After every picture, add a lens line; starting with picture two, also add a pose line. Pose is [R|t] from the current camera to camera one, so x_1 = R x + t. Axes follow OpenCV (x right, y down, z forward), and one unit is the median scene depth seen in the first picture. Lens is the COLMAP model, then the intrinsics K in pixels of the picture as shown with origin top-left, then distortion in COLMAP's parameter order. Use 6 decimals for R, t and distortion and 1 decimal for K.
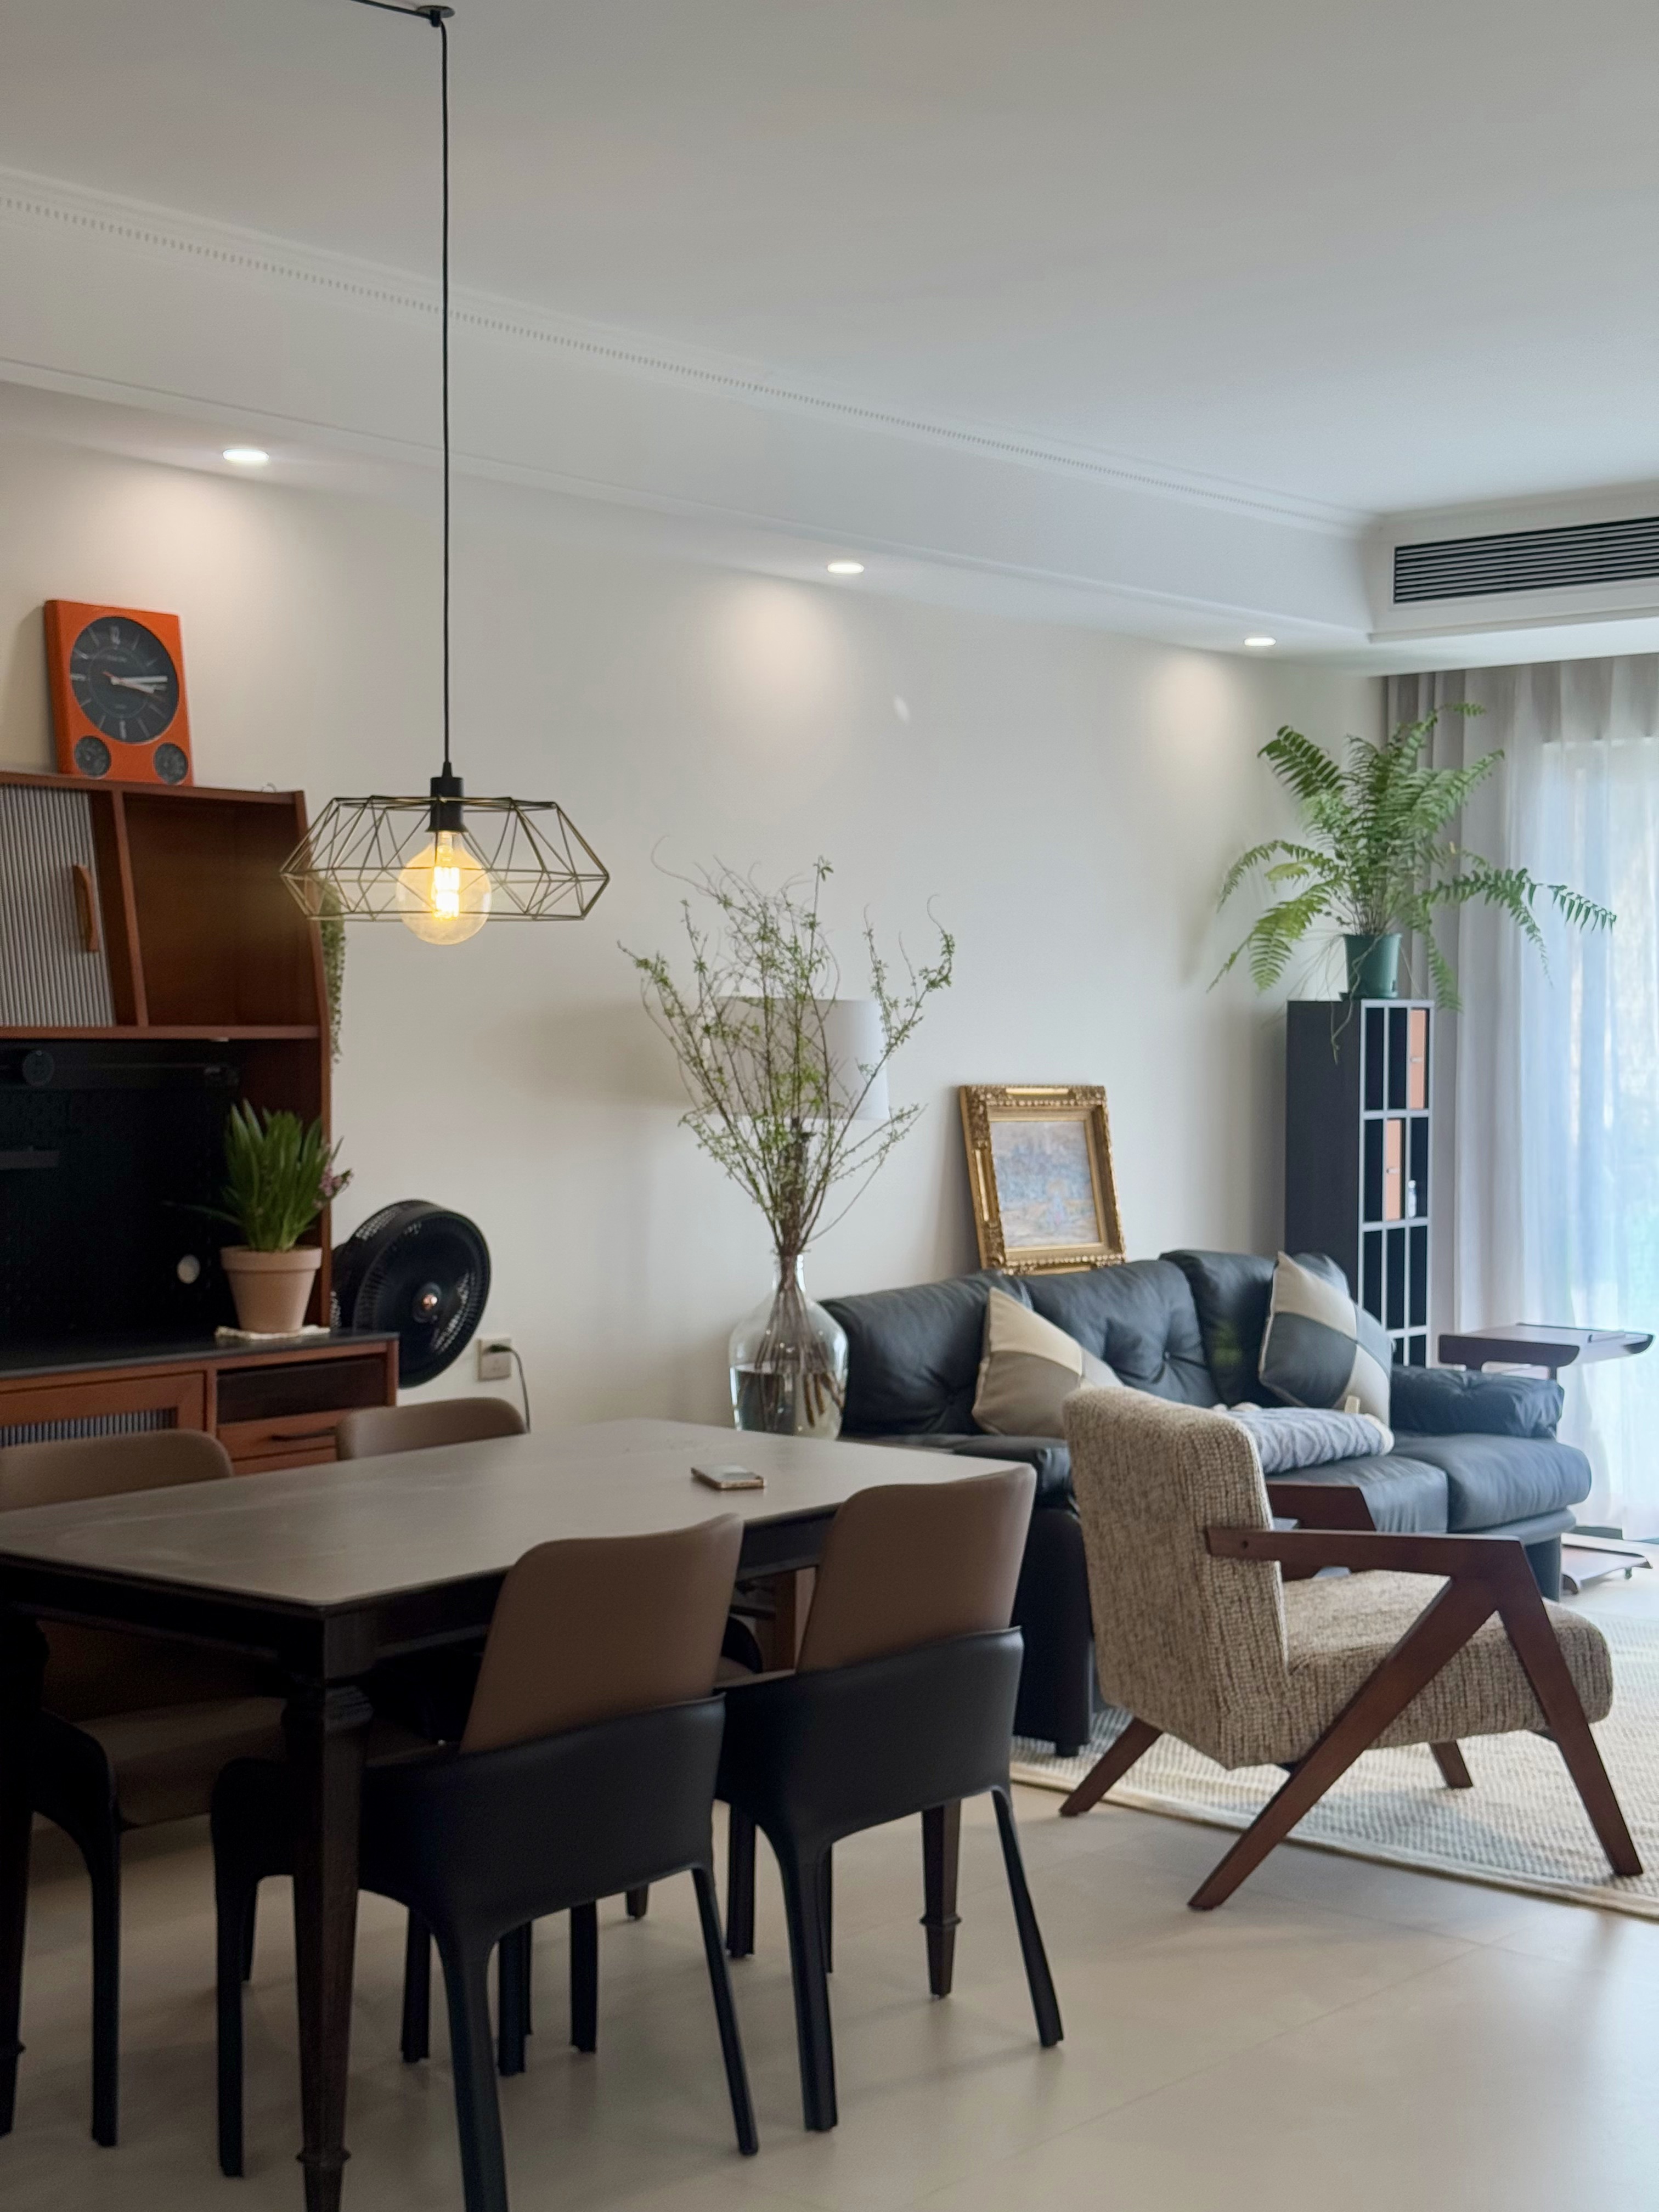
lens RADIAL K [[3071.6, 0, 844.0], [0, 3071.6, 1099.1], [0, 0, 1]] dist [0.109476, 0.000000]
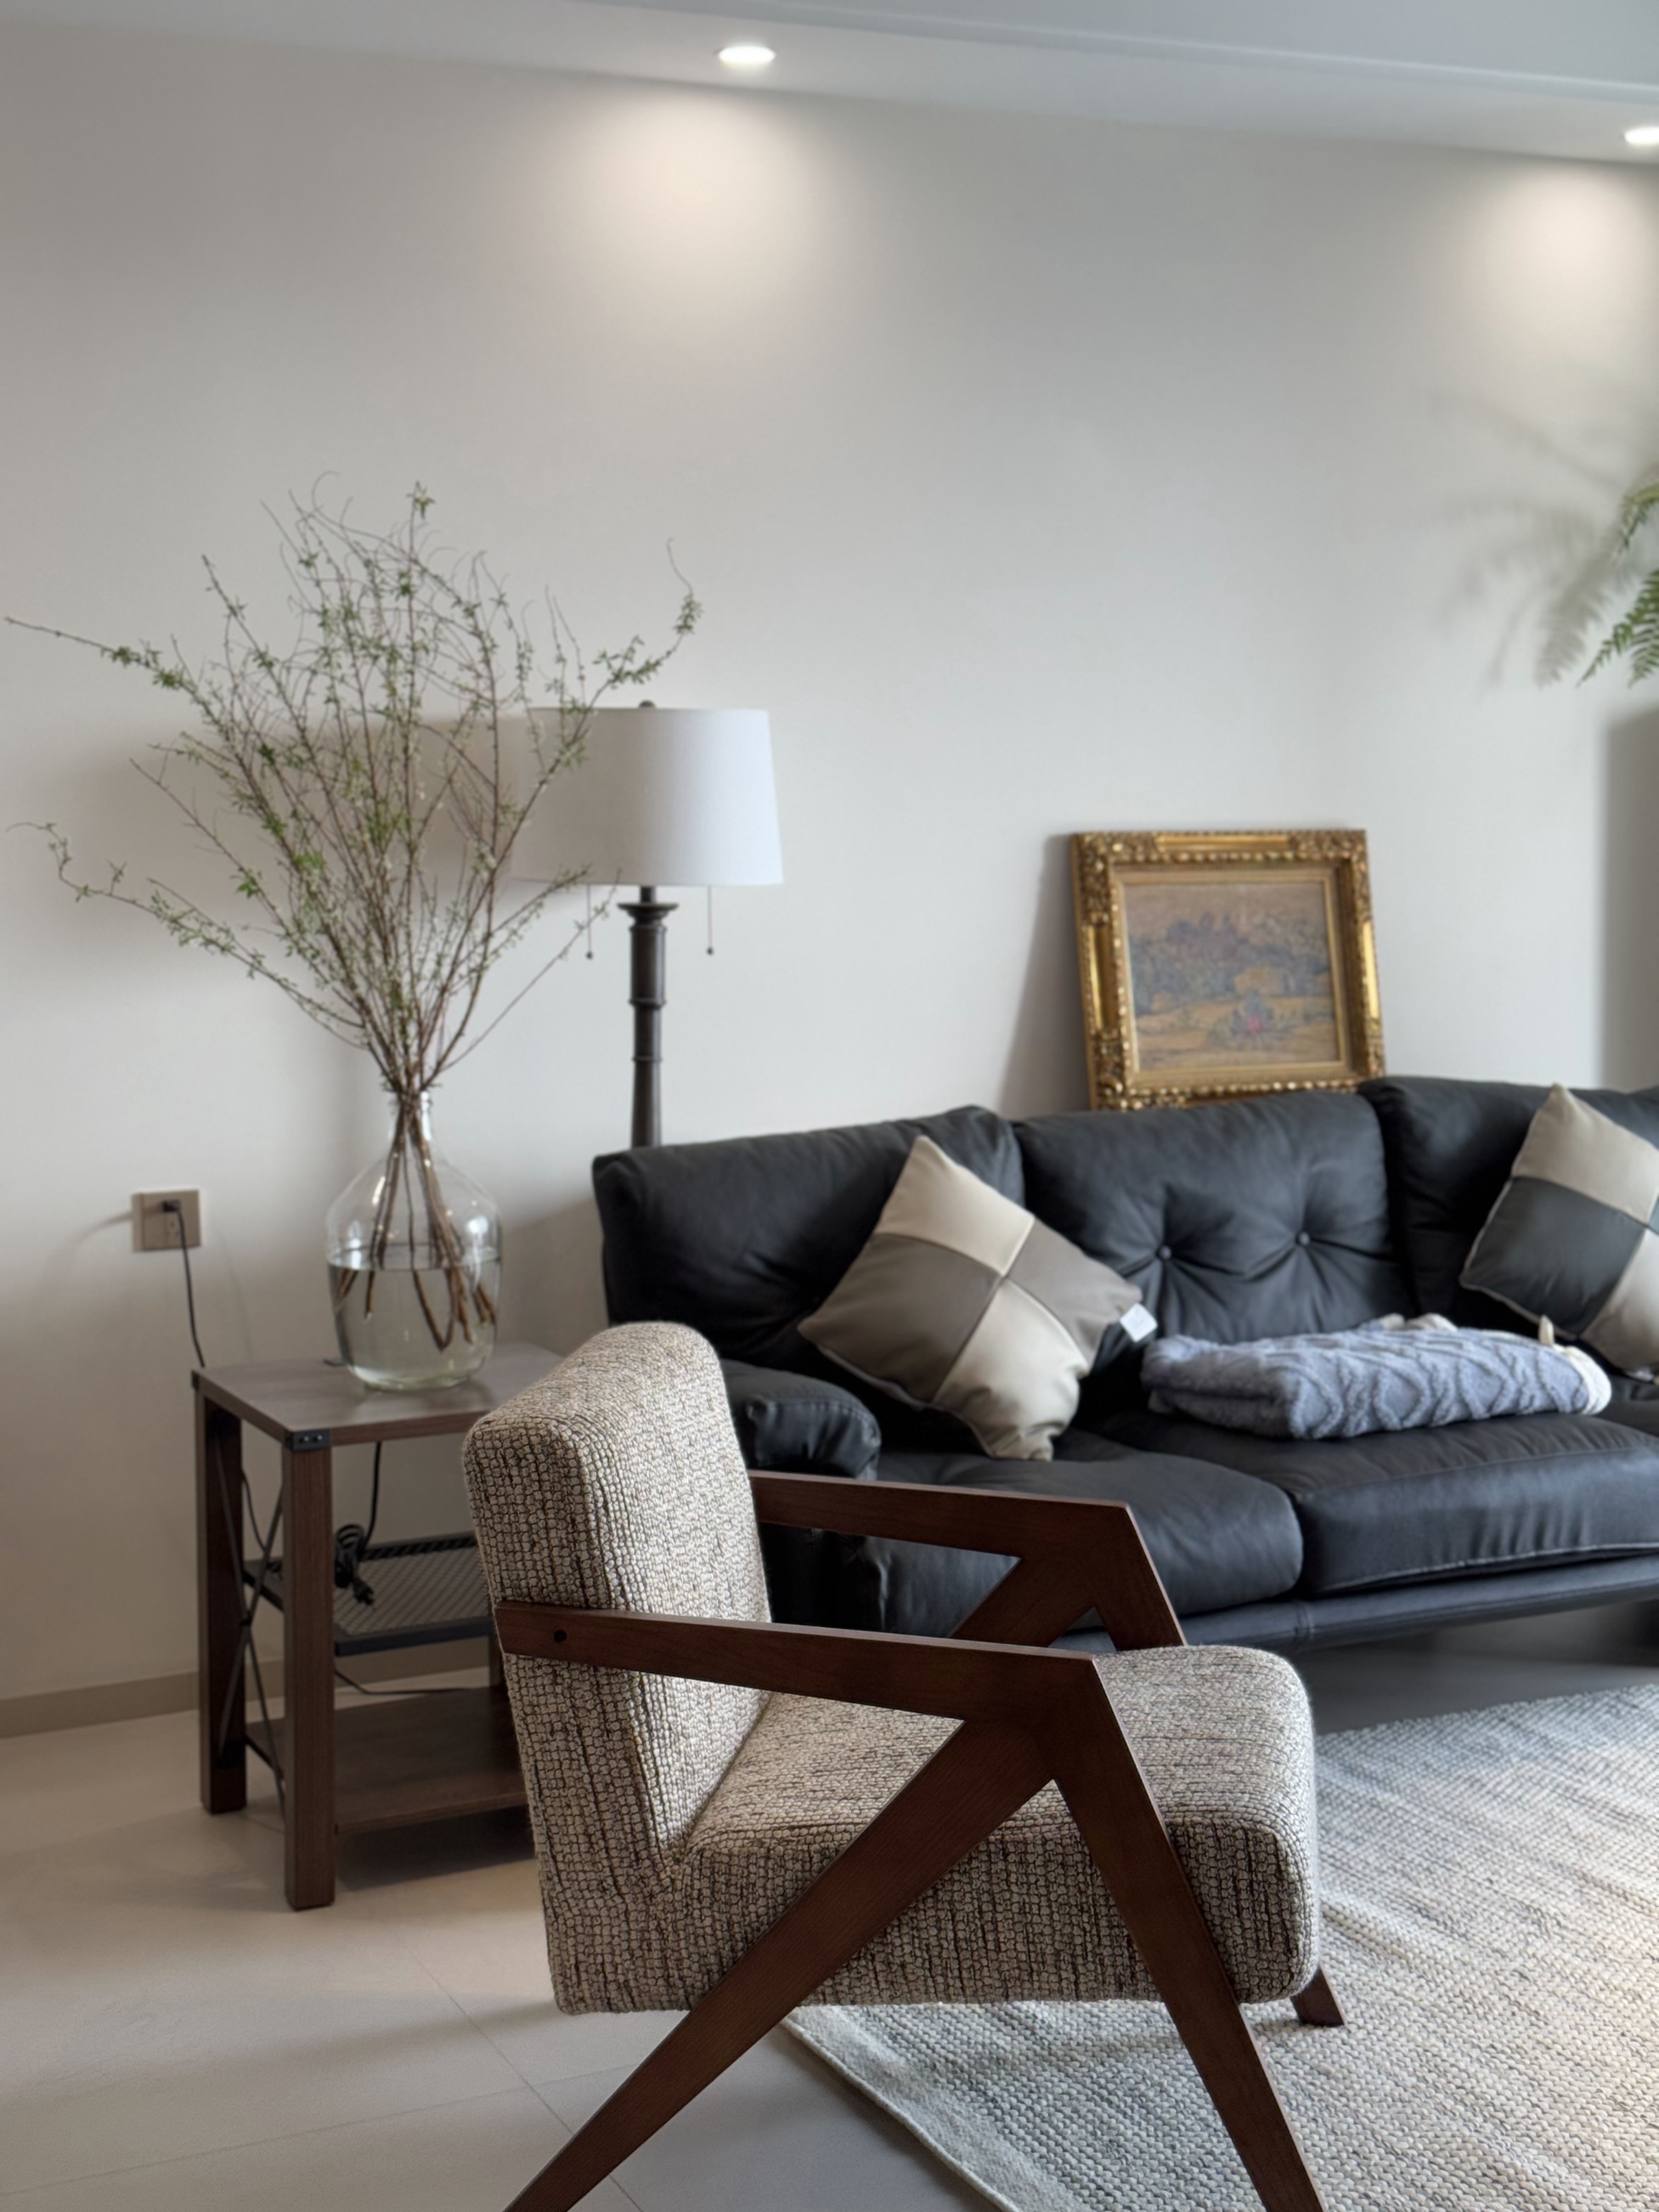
lens RADIAL K [[3071.6, 0, 836.3], [0, 3071.6, 1126.5], [0, 0, 1]] dist [0.109476, 0.000000]
pose [[0.908273, 0.029720, -0.417322, 0.291739], [0.008072, 0.996043, 0.088503, -0.000346], [0.418301, -0.083753, 0.904439, 0.360985]]
